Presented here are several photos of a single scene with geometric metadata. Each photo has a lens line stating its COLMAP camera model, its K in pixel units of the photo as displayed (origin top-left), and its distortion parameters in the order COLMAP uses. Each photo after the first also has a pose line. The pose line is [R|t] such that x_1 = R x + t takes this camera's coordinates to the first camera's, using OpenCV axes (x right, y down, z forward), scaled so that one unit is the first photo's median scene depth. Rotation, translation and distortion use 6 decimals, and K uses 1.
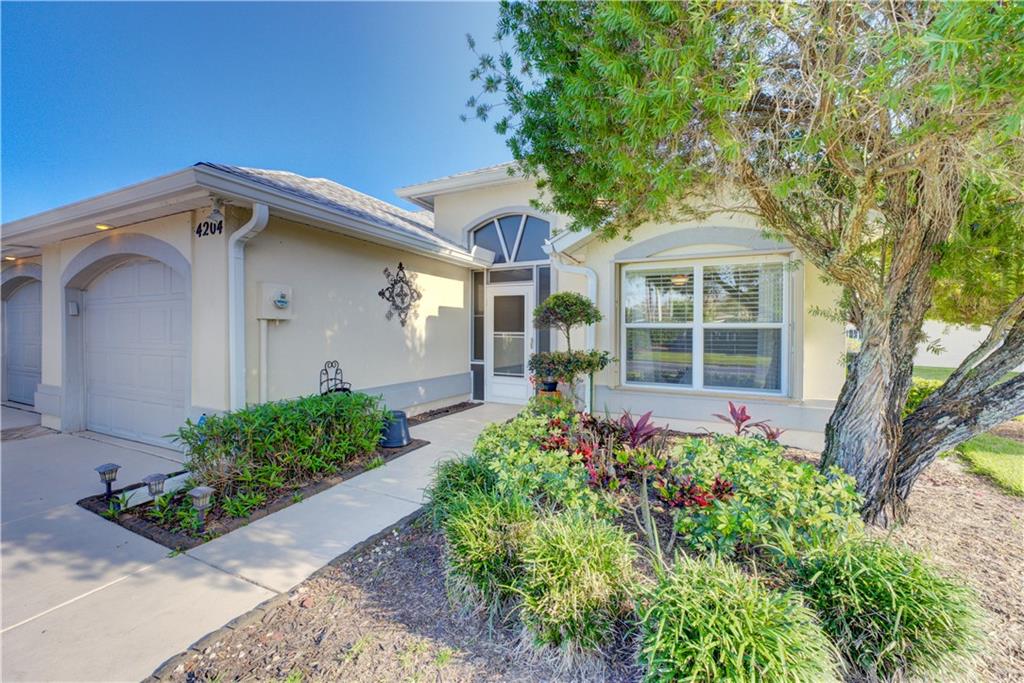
lens RADIAL K [[414.1, 0, 515.3], [0, 414.1, 334.5], [0, 0, 1]] dist [0.000777, 0.000191]
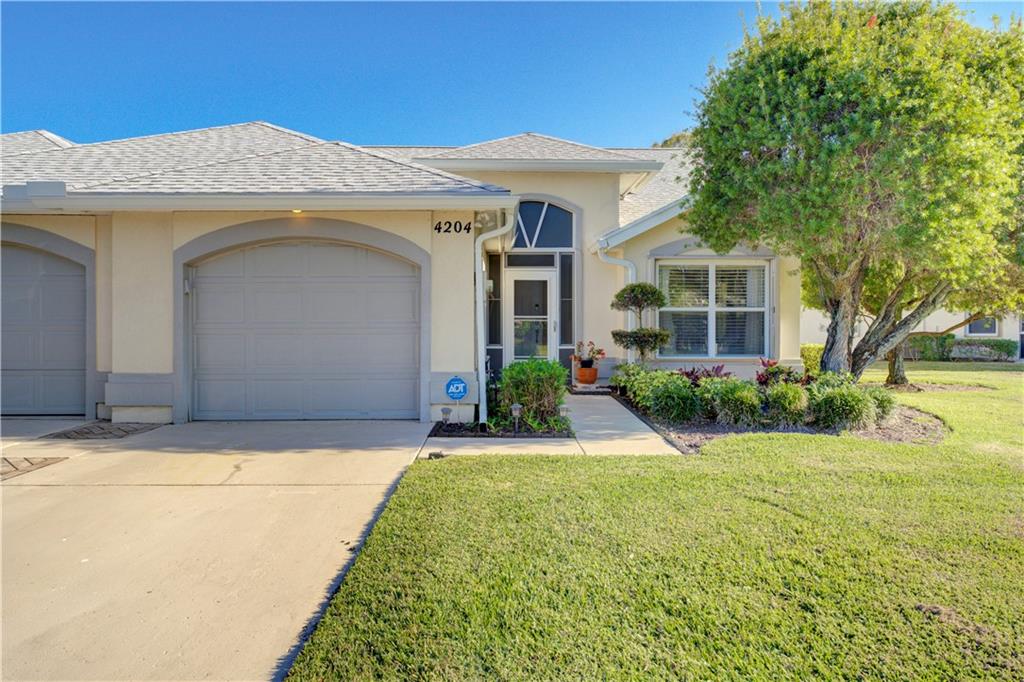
lens RADIAL K [[717.5, 0, 512.0], [0, 717.5, 341.0], [0, 0, 1]] dist [0.000320, 0.000021]
pose [[0.889813, -0.013949, 0.456111, -1.051153], [0.008674, 0.999869, 0.013657, 0.037673], [-0.456242, -0.008196, 0.889818, -0.669057]]
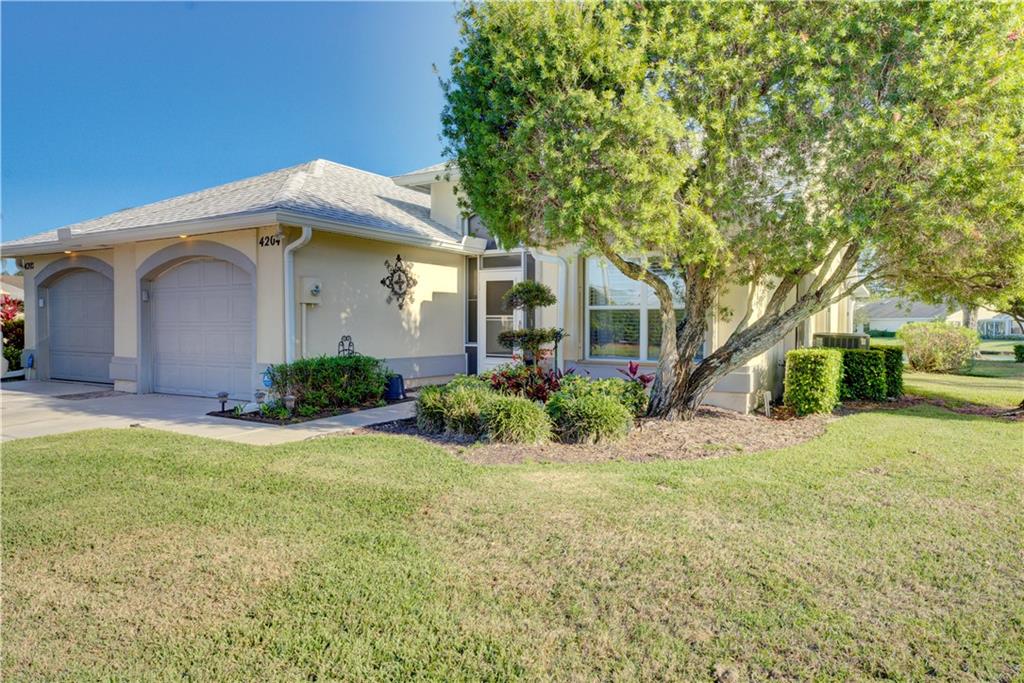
lens RADIAL K [[689.4, 0, 512.0], [0, 689.4, 341.5], [0, 0, 1]] dist [0.027934, 0.000176]
pose [[0.993635, 0.000967, -0.112647, 0.259081], [0.000726, 0.999887, 0.014989, 0.041428], [0.112648, -0.014975, 0.993522, -0.896144]]
